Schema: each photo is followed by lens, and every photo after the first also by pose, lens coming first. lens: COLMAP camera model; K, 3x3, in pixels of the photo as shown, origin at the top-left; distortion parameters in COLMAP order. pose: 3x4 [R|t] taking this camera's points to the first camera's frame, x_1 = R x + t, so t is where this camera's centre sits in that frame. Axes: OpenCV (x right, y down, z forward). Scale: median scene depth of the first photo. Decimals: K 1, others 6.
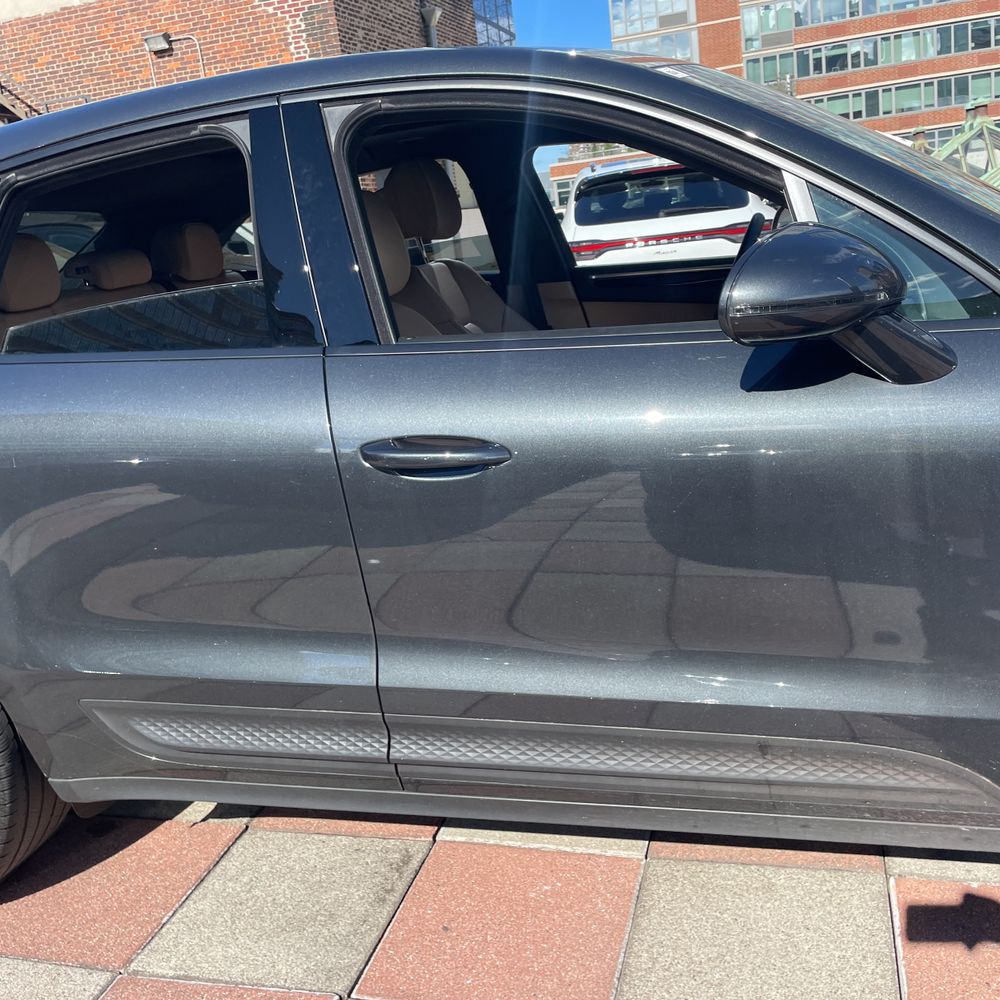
lens RADIAL K [[1007.1, 0, 500.9], [0, 1007.1, 496.5], [0, 0, 1]] dist [0.017096, 0.000000]
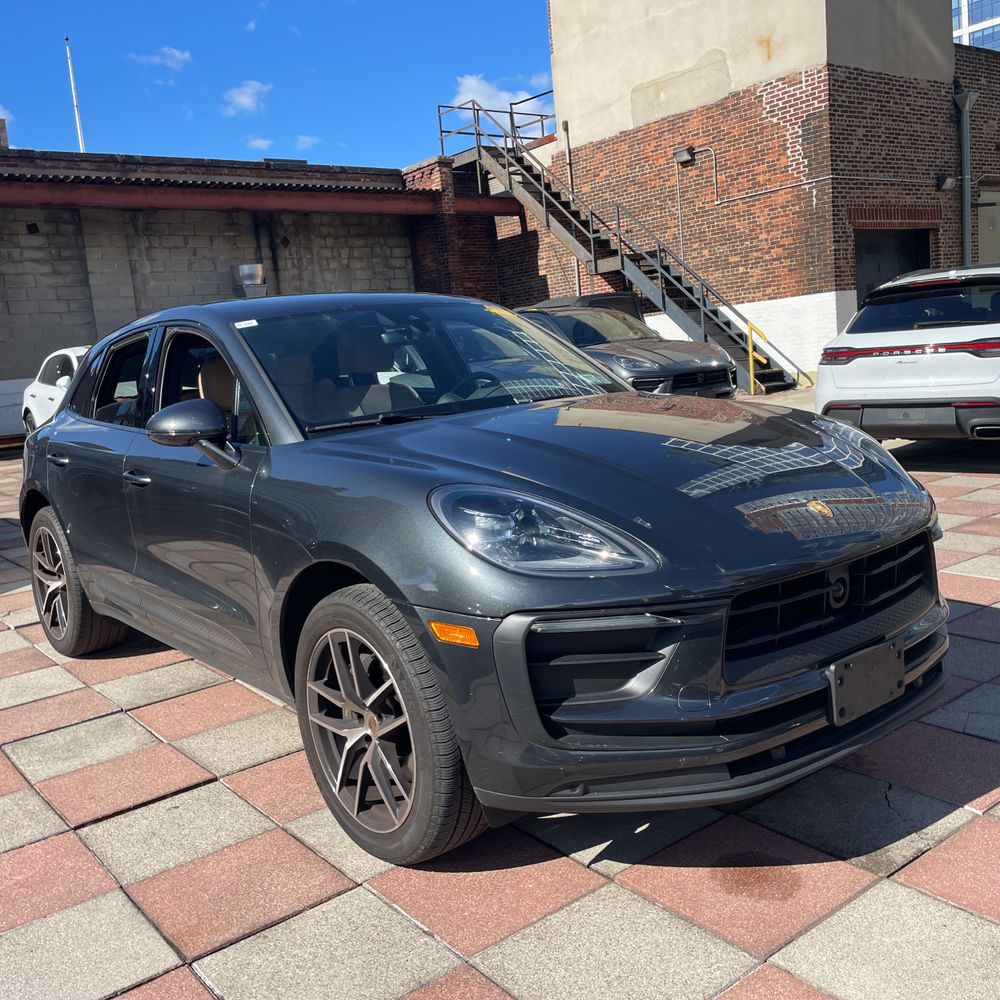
lens RADIAL K [[1007.1, 0, 489.2], [0, 1007.1, 490.0], [0, 0, 1]] dist [0.017096, 0.000000]
pose [[0.801738, 0.122212, -0.585048, 0.217898], [-0.157419, 0.987487, -0.009445, -0.013380], [0.576572, 0.099671, 0.810944, -0.052689]]
